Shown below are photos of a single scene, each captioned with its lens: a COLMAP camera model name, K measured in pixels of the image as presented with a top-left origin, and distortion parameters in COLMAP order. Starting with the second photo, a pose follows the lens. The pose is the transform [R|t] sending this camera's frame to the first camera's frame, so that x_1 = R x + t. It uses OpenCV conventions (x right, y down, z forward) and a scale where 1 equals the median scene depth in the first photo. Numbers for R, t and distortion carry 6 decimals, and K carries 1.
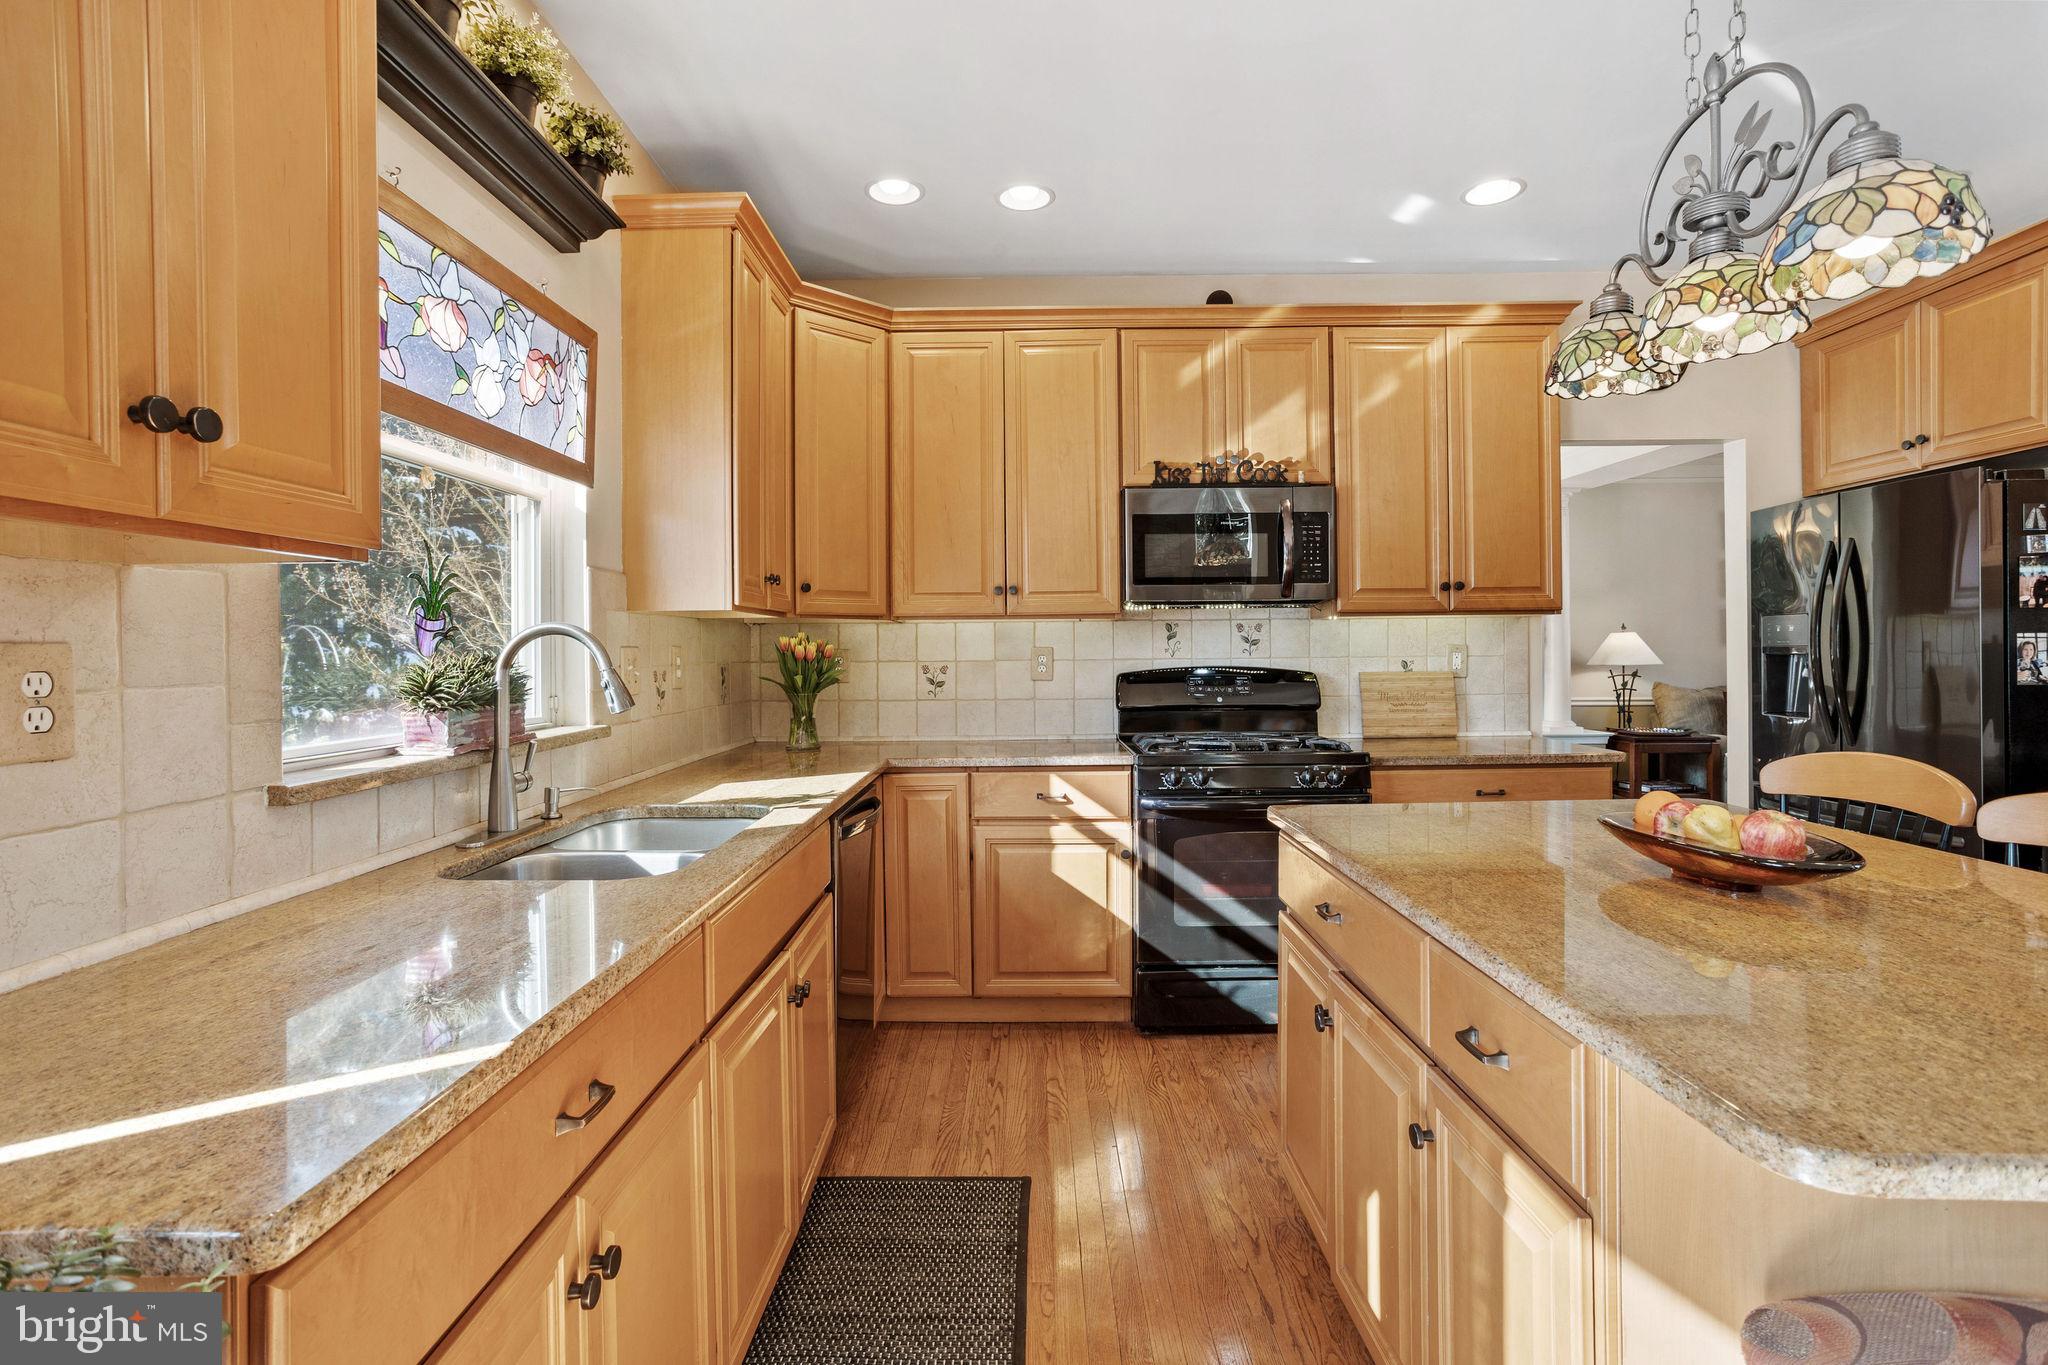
lens RADIAL K [[1000.6, 0, 1019.3], [0, 1000.6, 647.9], [0, 0, 1]] dist [-0.030024, 0.000501]
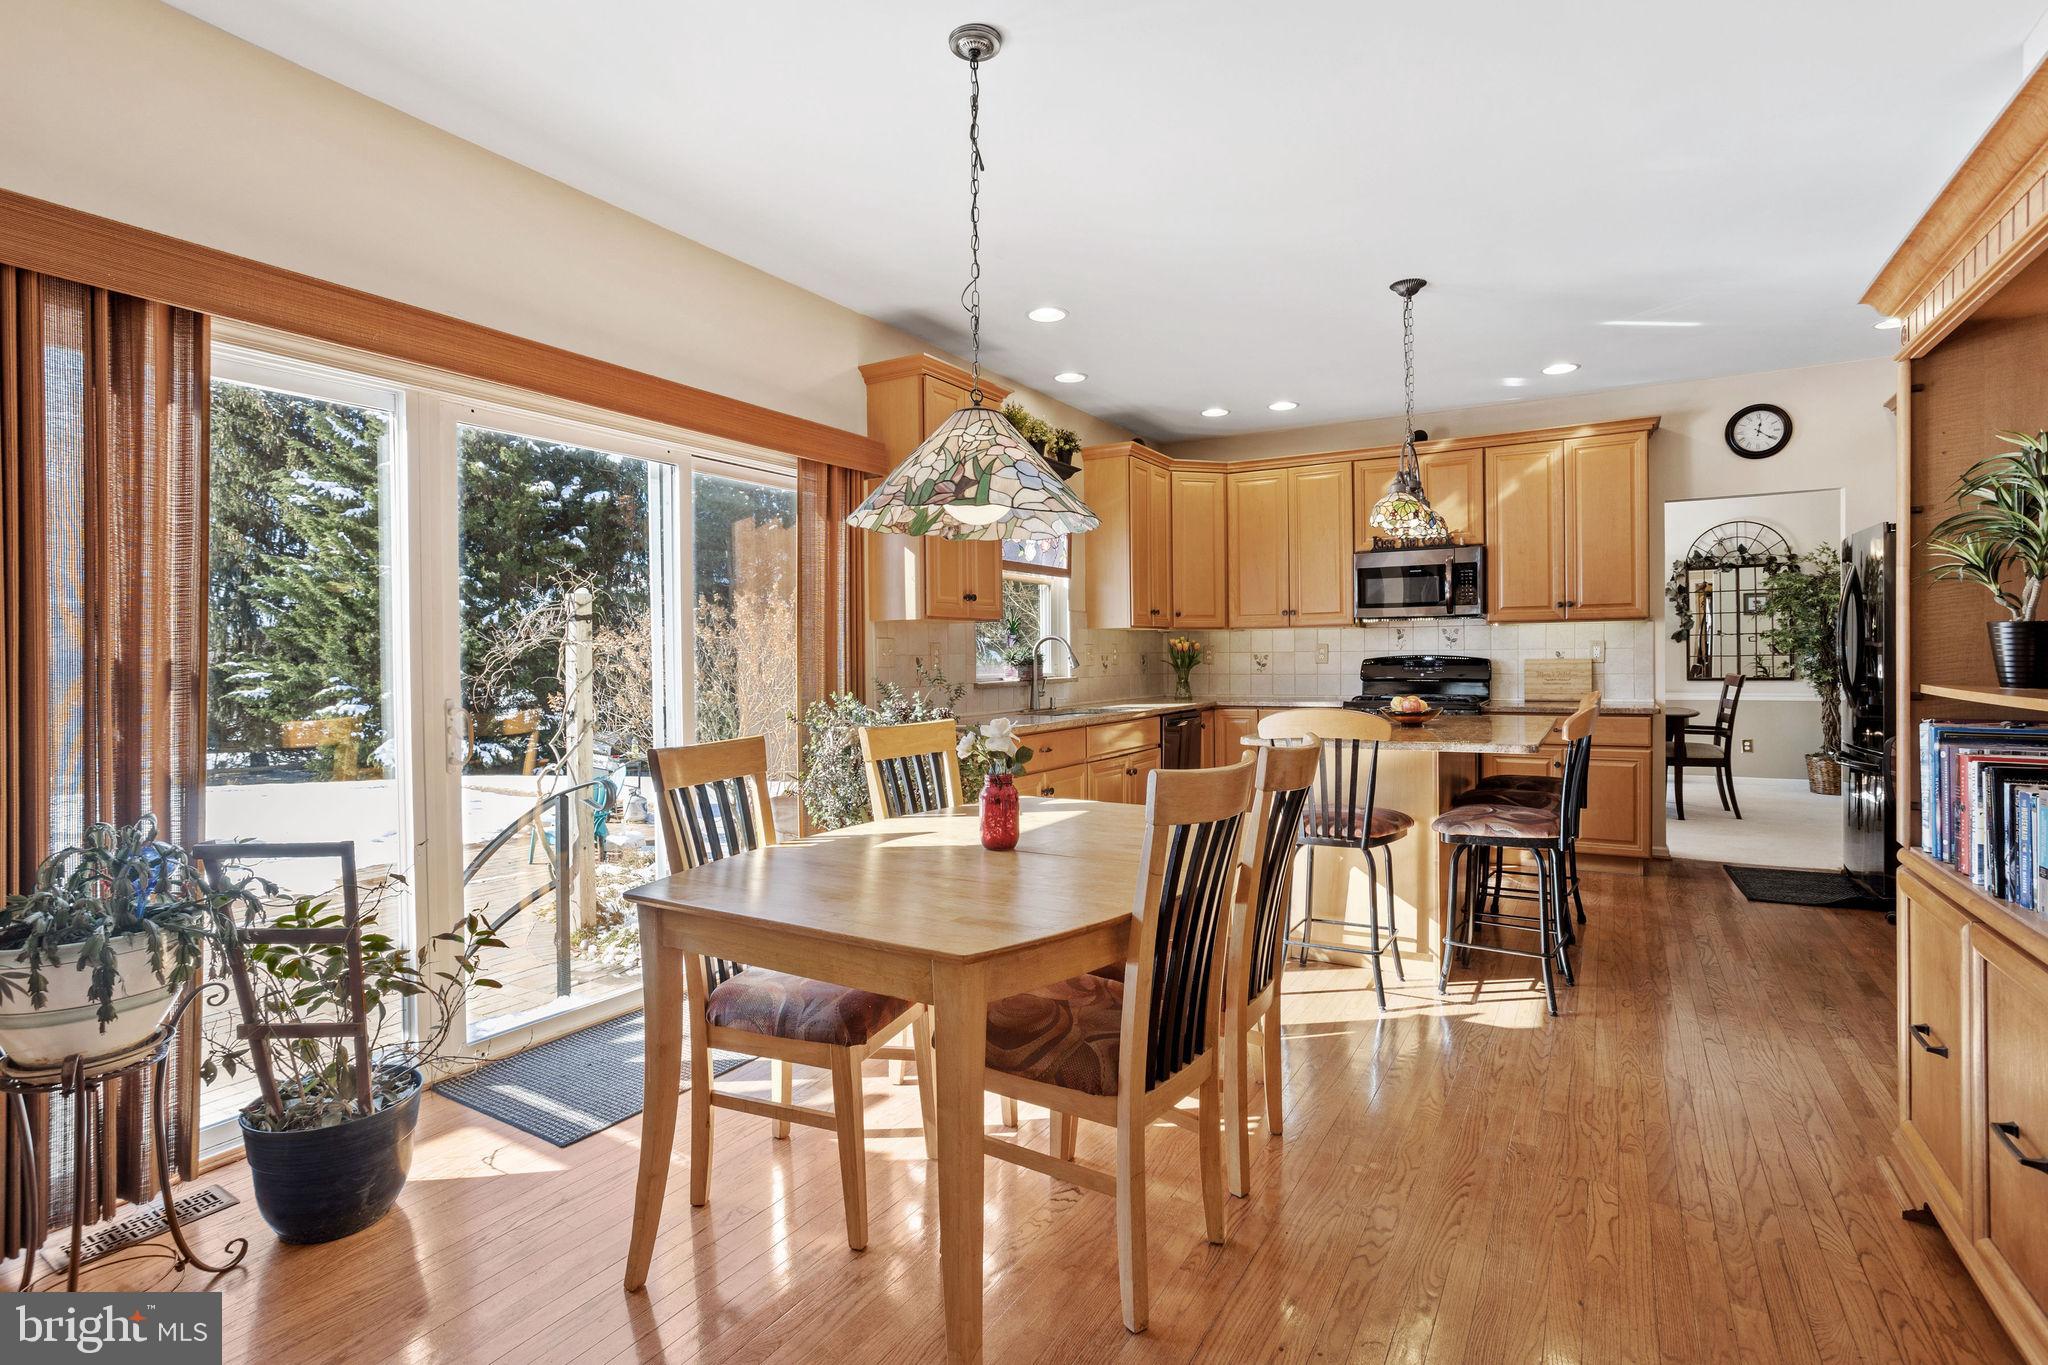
lens RADIAL K [[1000.6, 0, 1019.3], [0, 1000.6, 647.9], [0, 0, 1]] dist [-0.030024, 0.000501]
pose [[0.865074, -0.003631, -0.501631, 0.472950], [0.002960, 0.999993, -0.002134, 0.008787], [0.501636, 0.000361, 0.865079, -0.809061]]
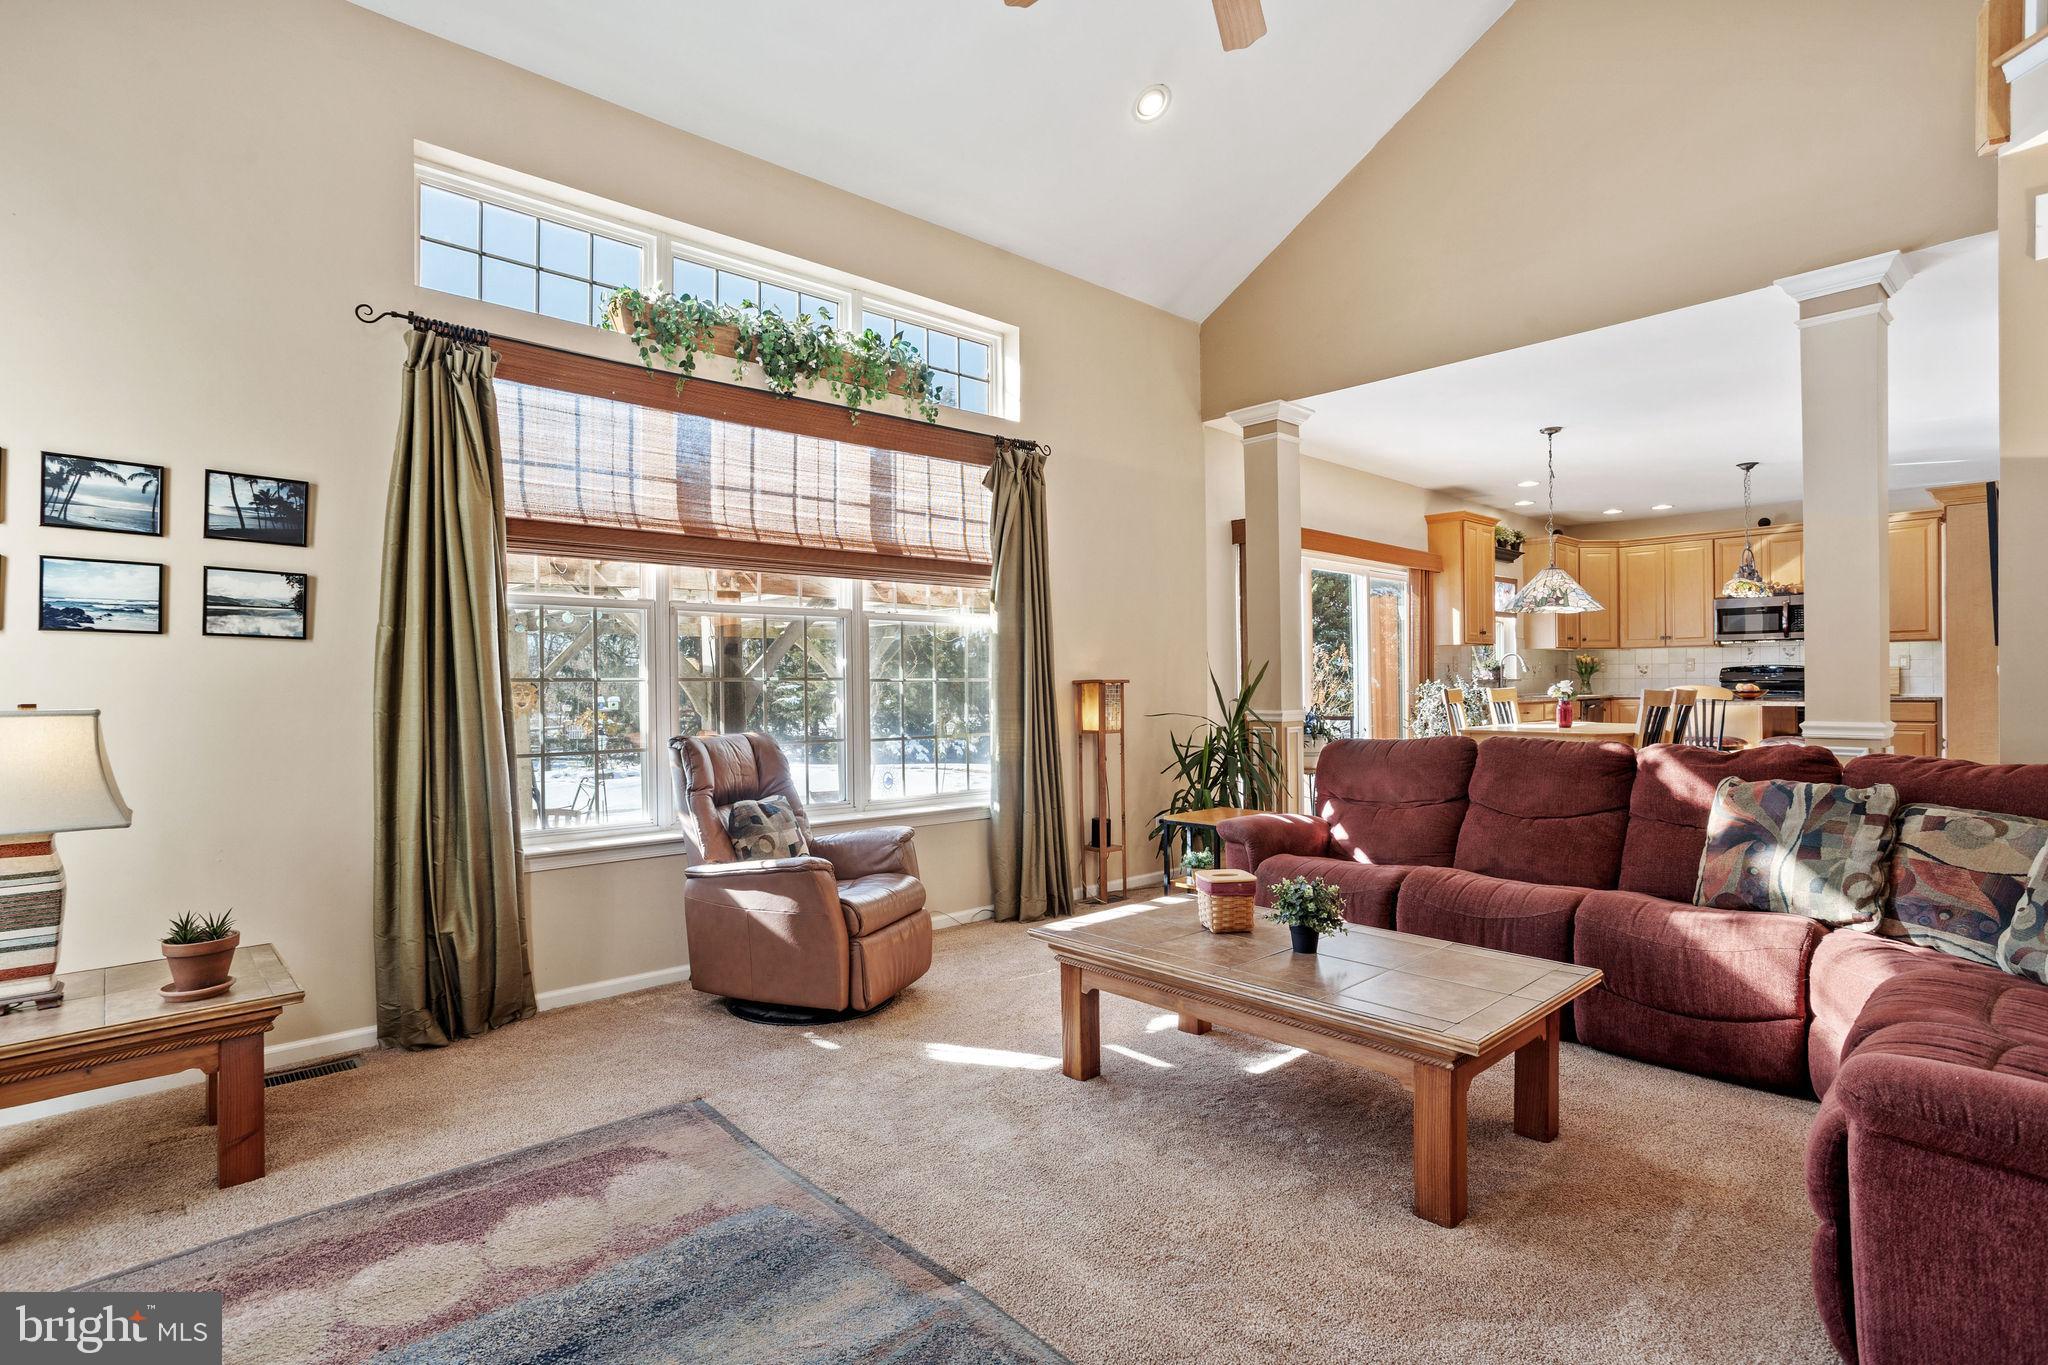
lens RADIAL K [[1006.2, 0, 1024.0], [0, 1006.2, 668.8], [0, 0, 1]] dist [-0.000226, 0.000357]
pose [[0.692629, -0.004922, -0.721278, 0.776734], [0.001752, 0.999985, -0.005142, 0.040454], [0.721292, 0.002298, 0.692627, -2.248366]]
